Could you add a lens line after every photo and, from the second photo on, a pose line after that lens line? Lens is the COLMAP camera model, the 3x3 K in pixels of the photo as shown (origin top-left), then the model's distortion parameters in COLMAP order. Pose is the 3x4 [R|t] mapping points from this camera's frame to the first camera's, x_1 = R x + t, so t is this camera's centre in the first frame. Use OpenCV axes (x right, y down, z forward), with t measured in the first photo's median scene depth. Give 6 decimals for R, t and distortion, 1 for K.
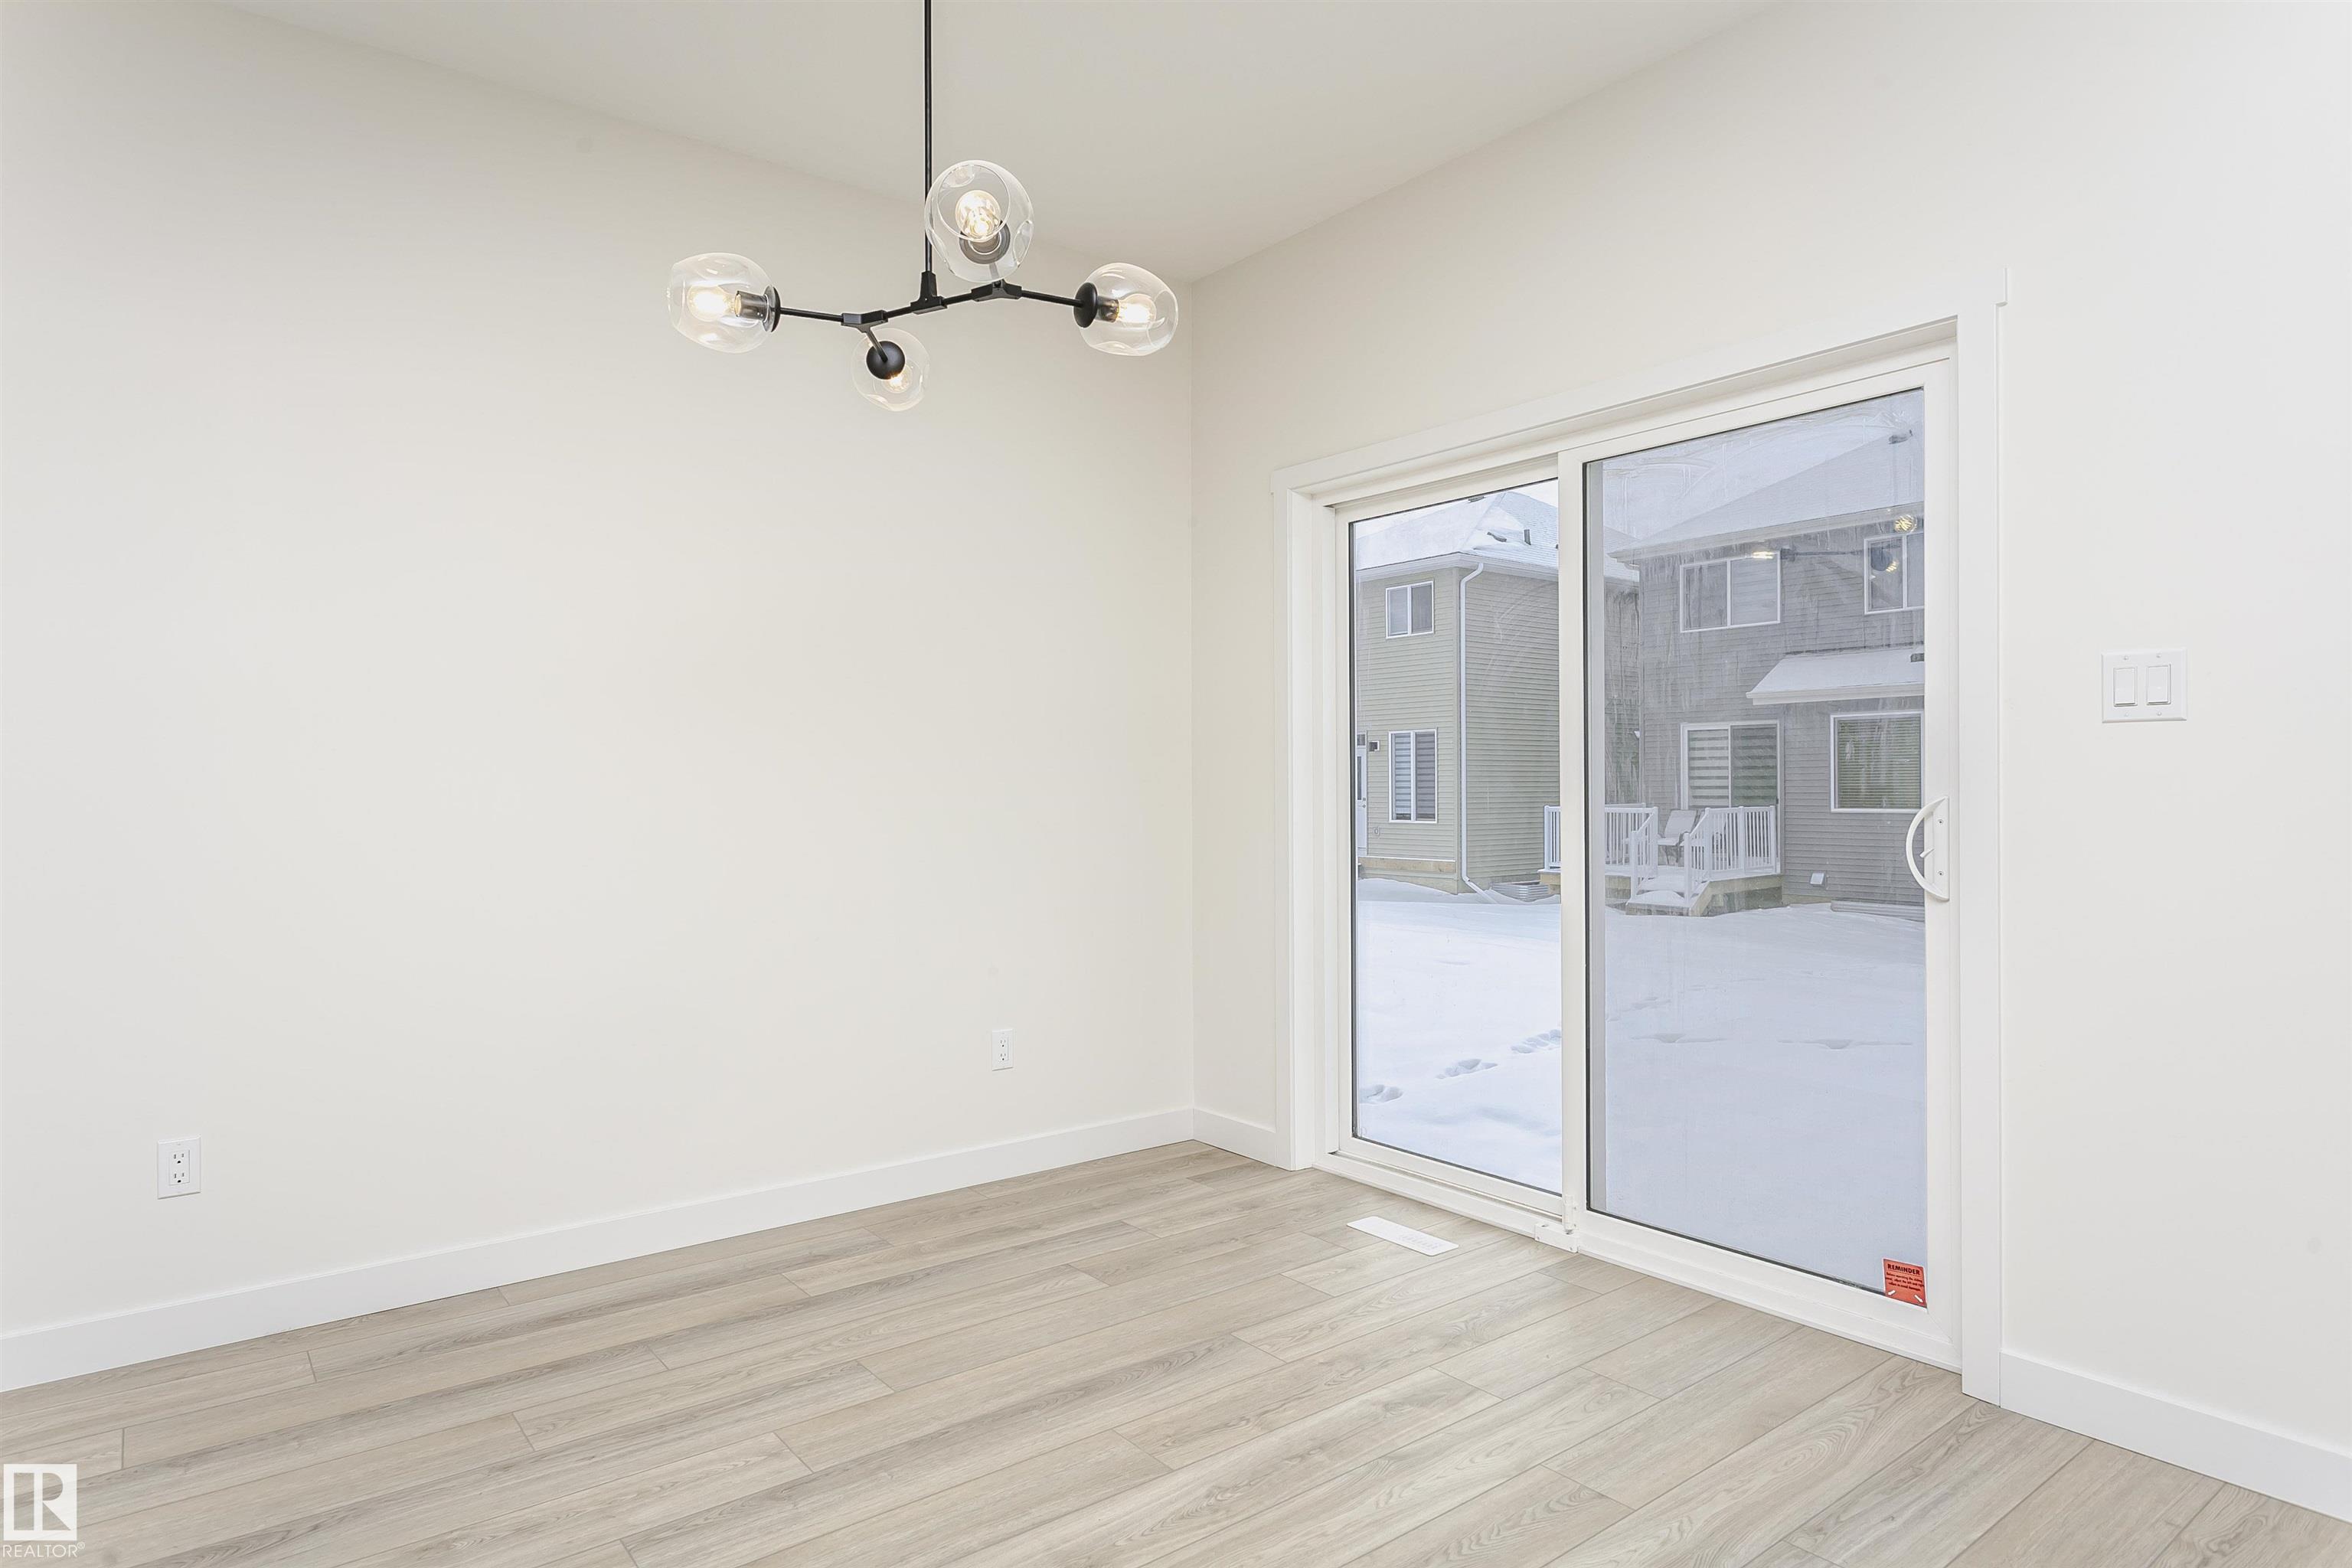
lens RADIAL K [[1370.3, 0, 1172.0], [0, 1370.3, 772.4], [0, 0, 1]] dist [-0.001304, -0.003836]
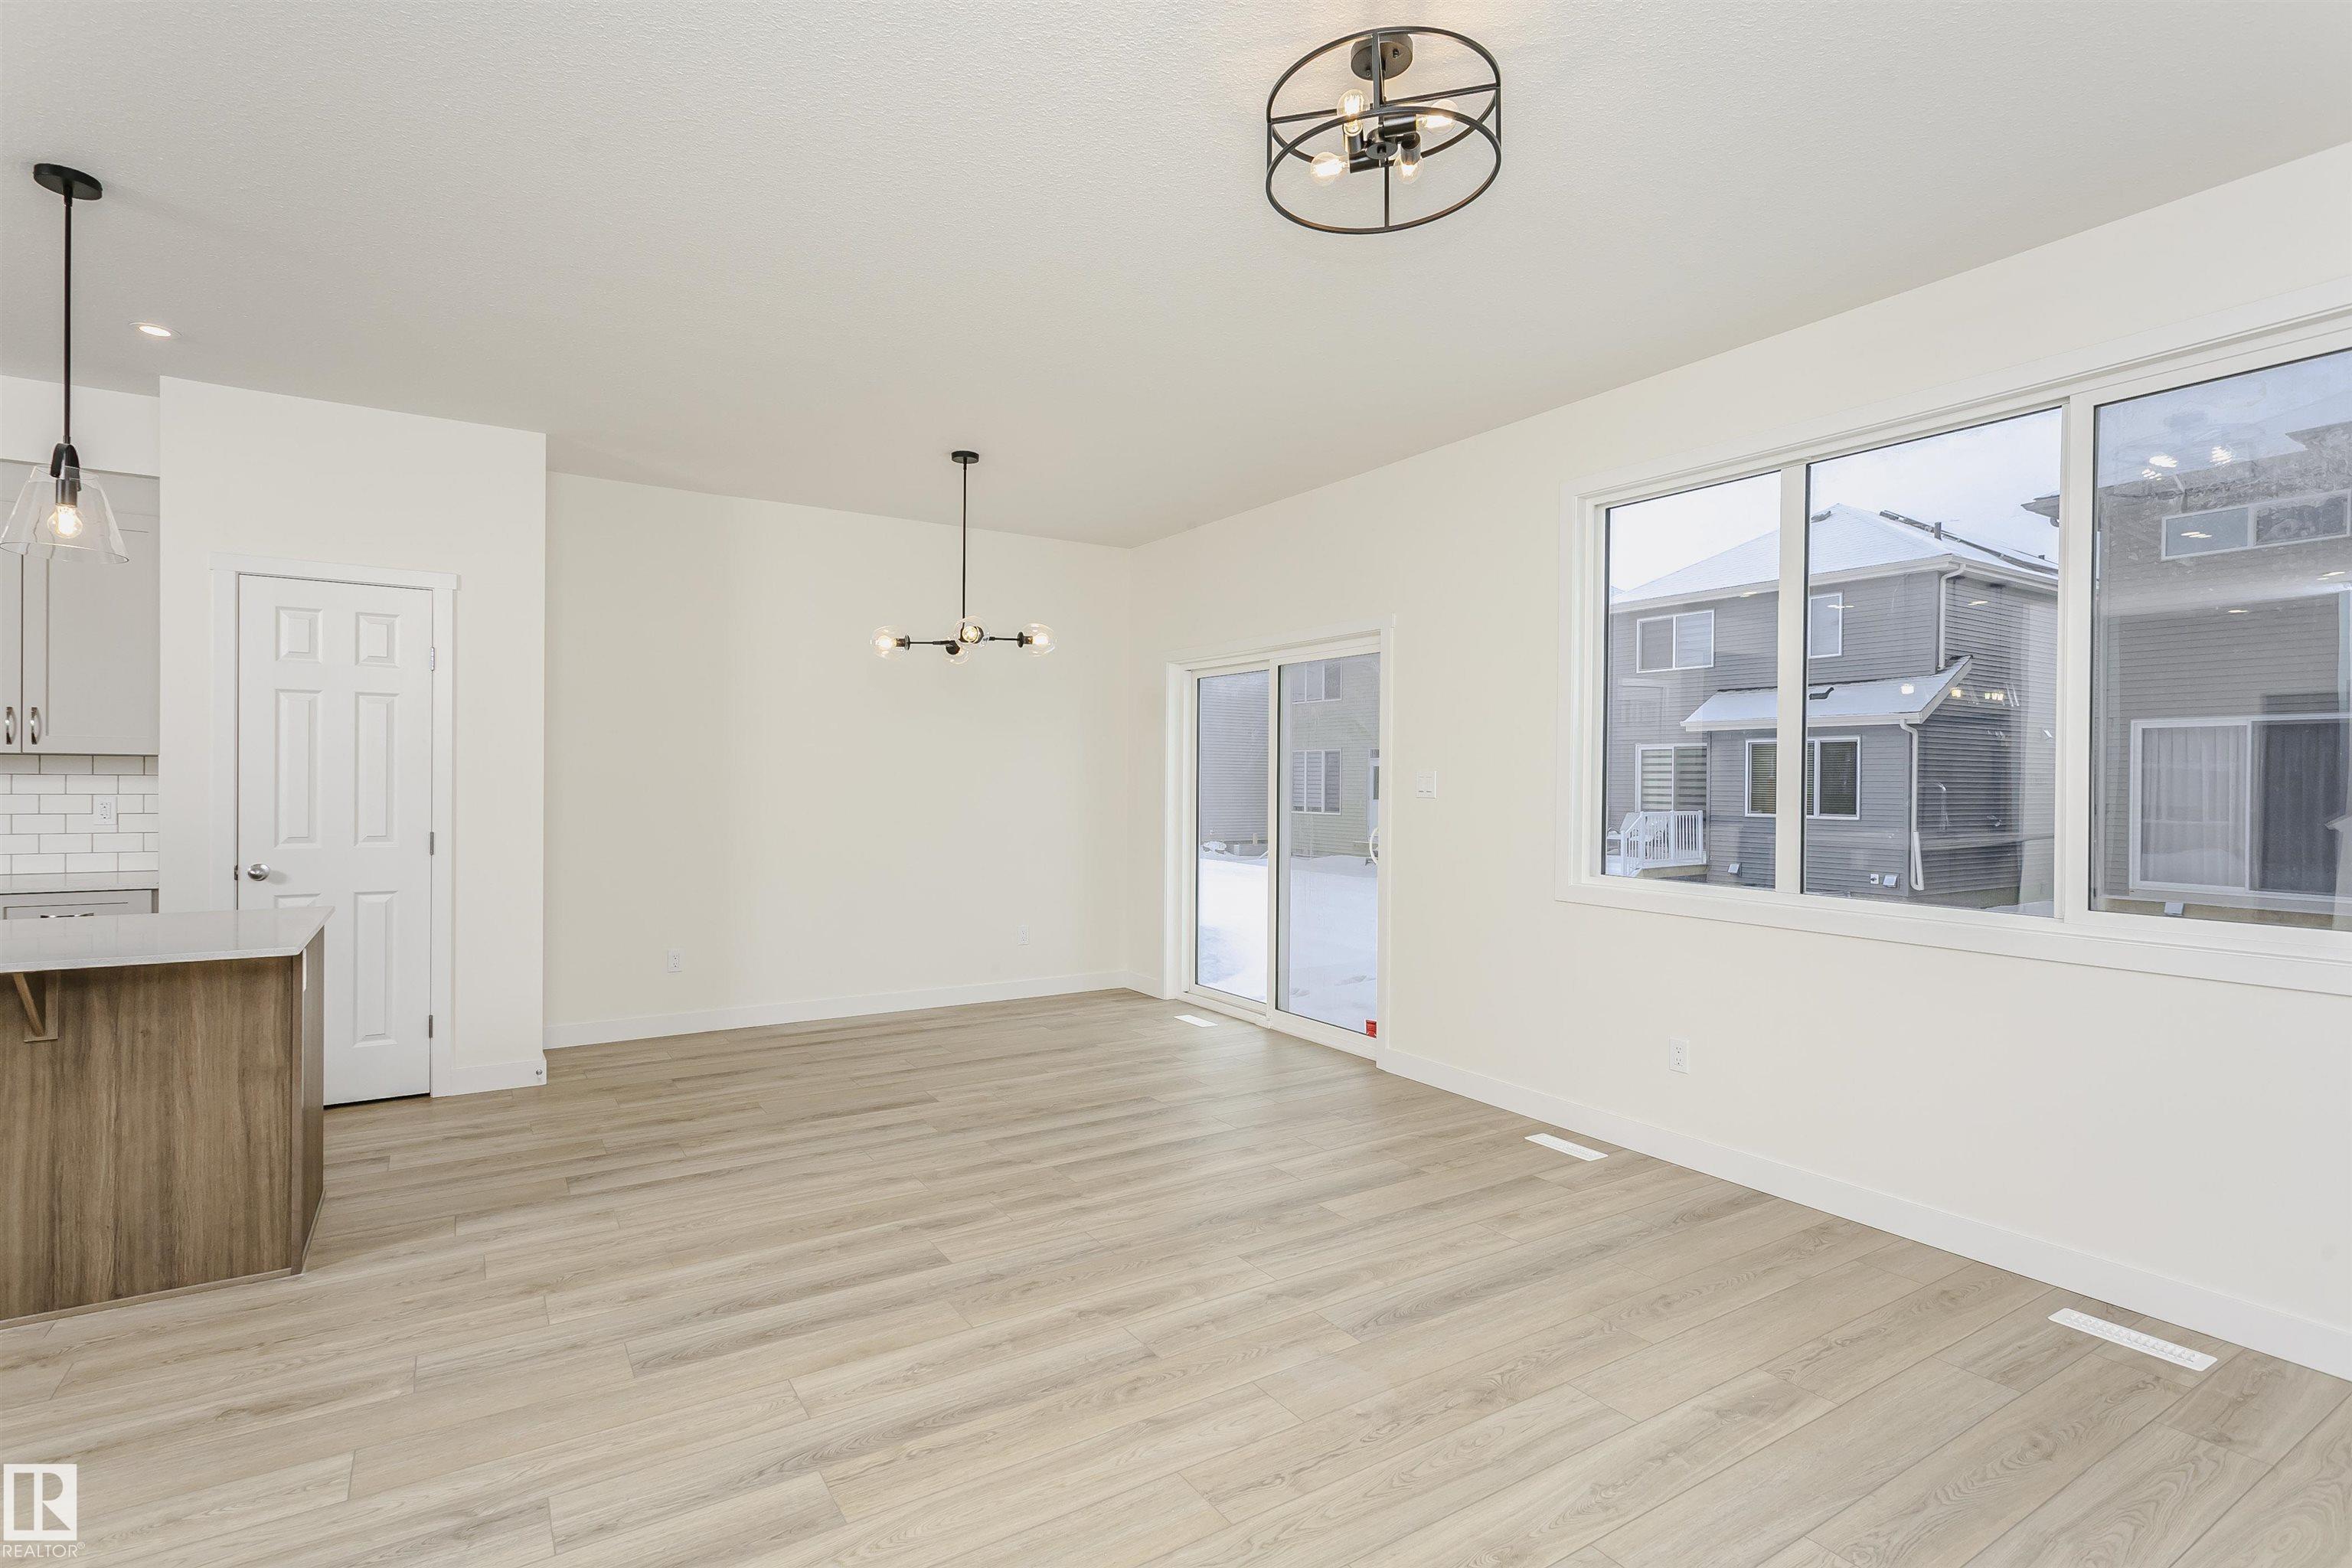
lens RADIAL K [[1134.9, 0, 1157.0], [0, 1134.9, 765.9], [0, 0, 1]] dist [-0.000530, 0.000596]
pose [[0.994833, 0.009190, -0.101106, 0.268363], [-0.009683, 0.999943, -0.004391, -0.052174], [0.101060, 0.005347, 0.994866, -0.741909]]
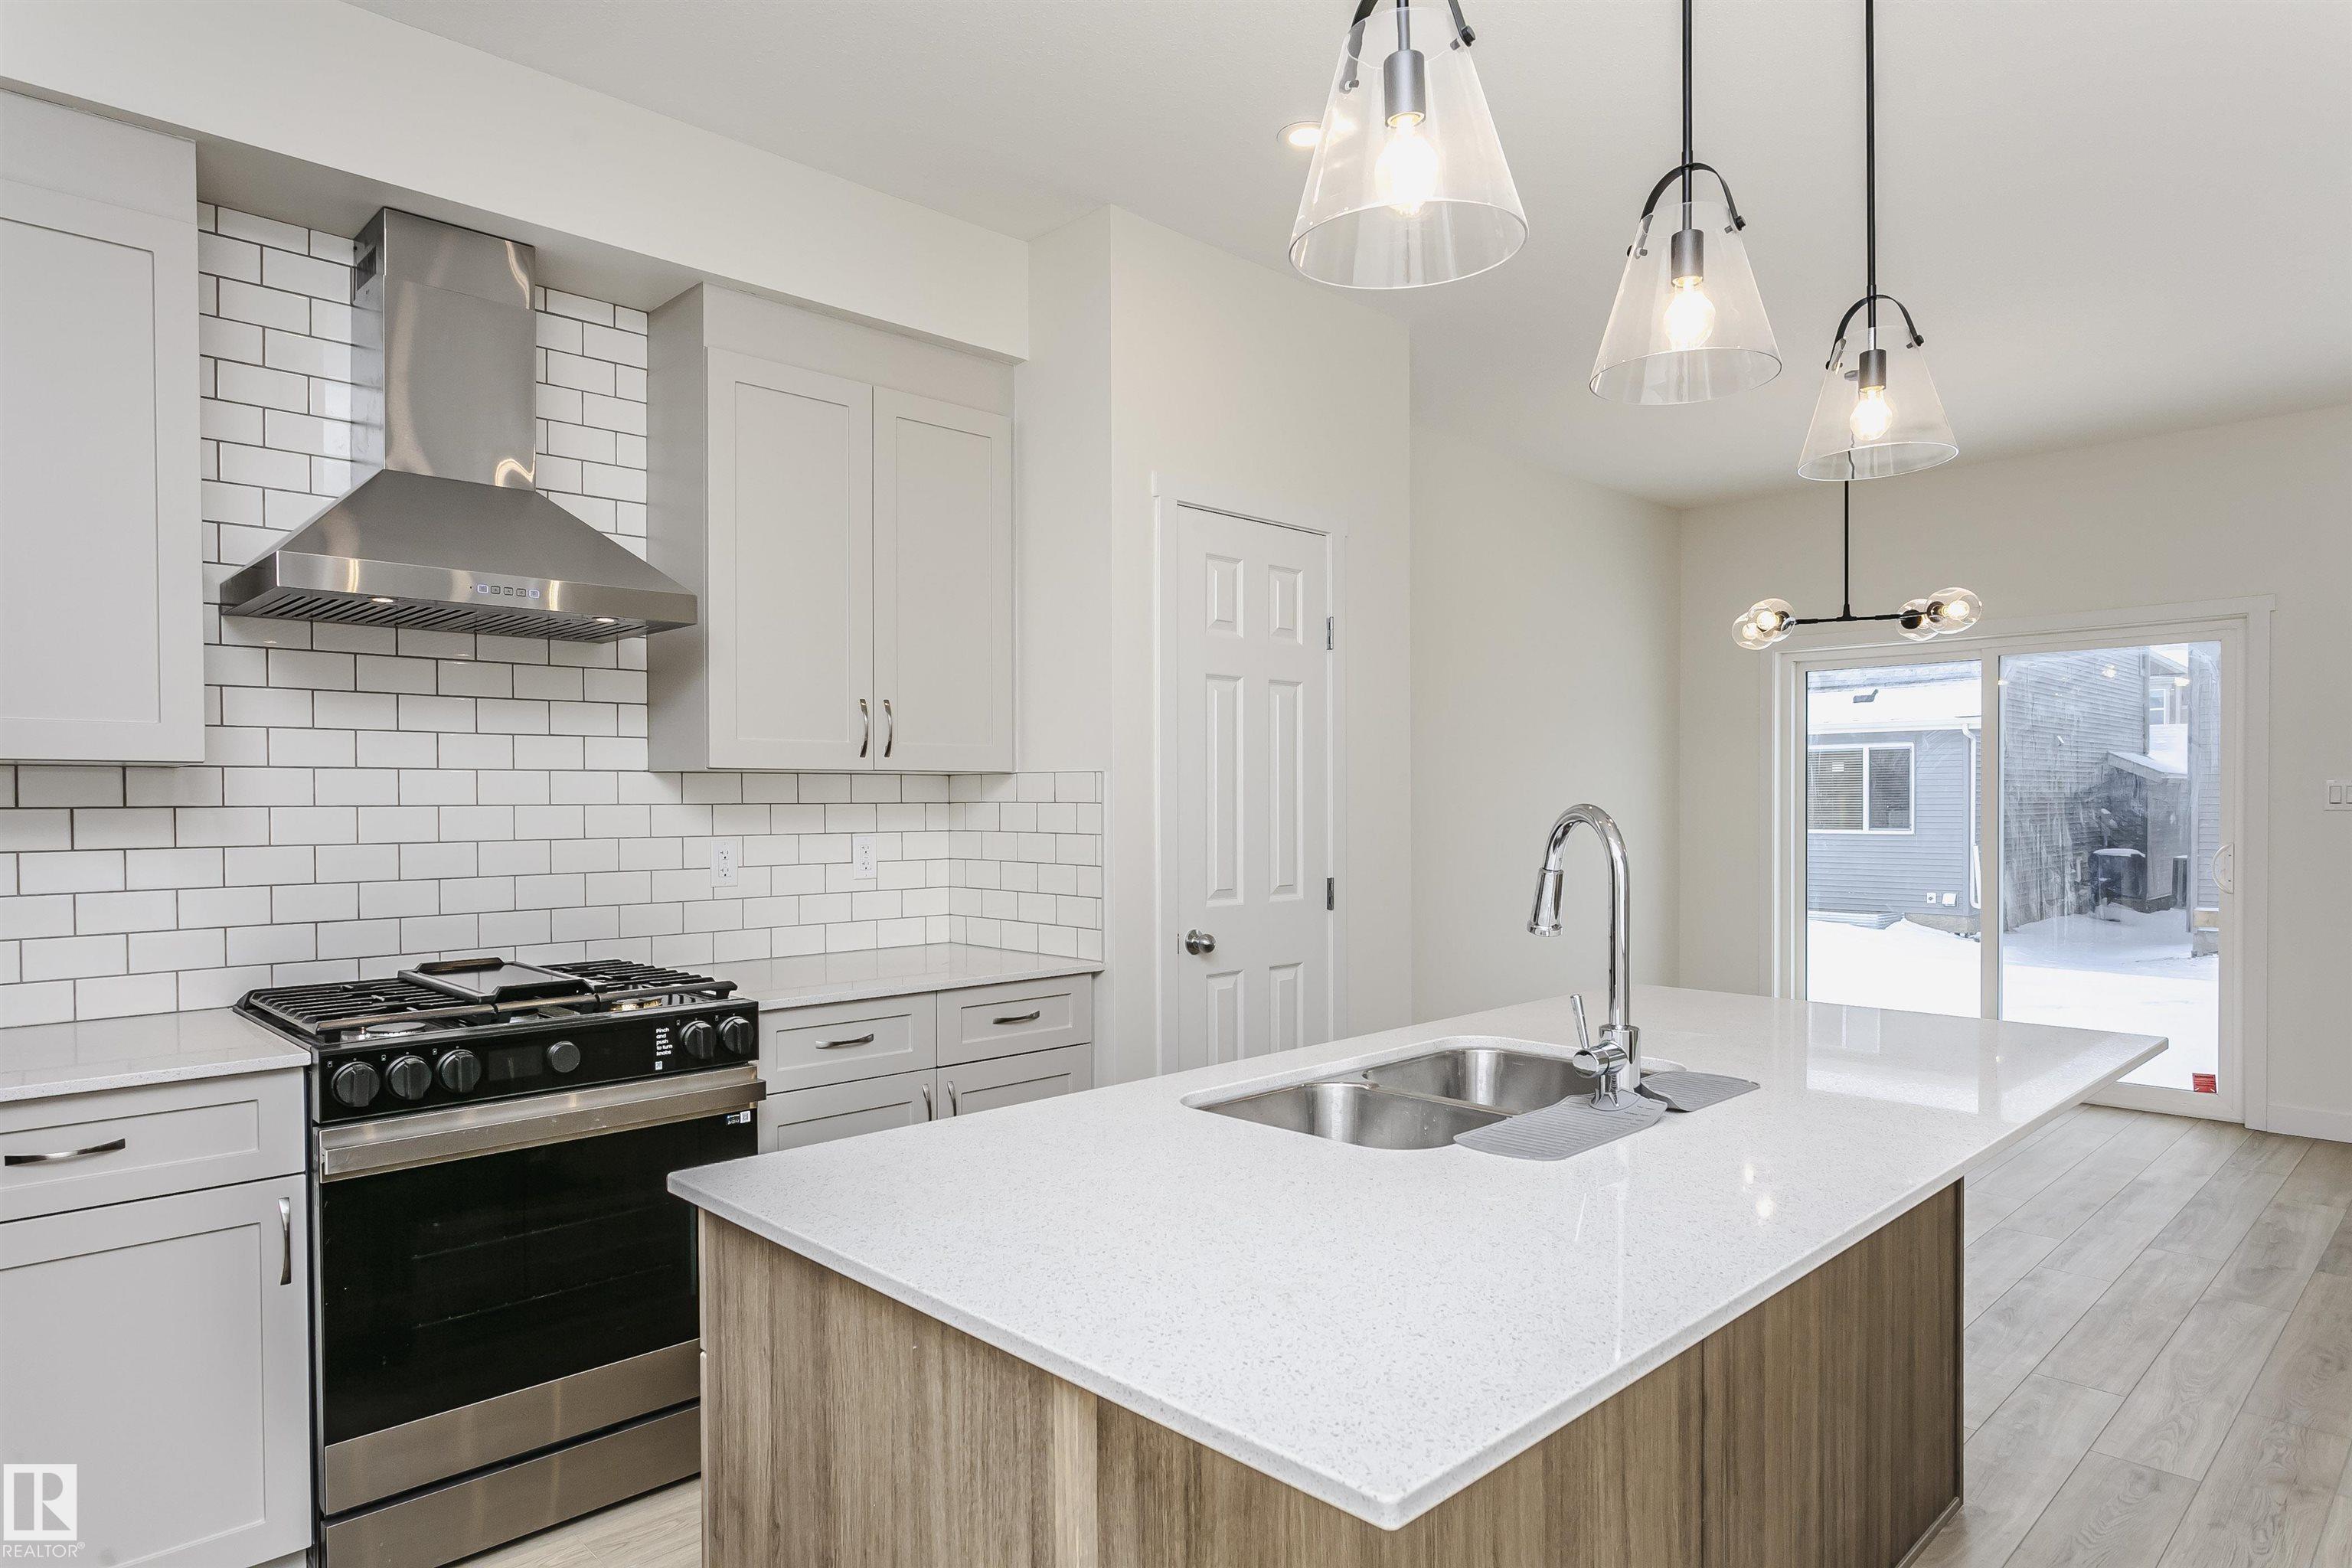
lens RADIAL K [[1370.3, 0, 1174.7], [0, 1370.3, 808.4], [0, 0, 1]] dist [-0.001304, -0.003836]
pose [[0.993880, -0.000695, 0.110462, -0.896507], [-0.000921, 0.999893, 0.014581, -0.047169], [-0.110460, -0.014593, 0.993773, -0.625869]]
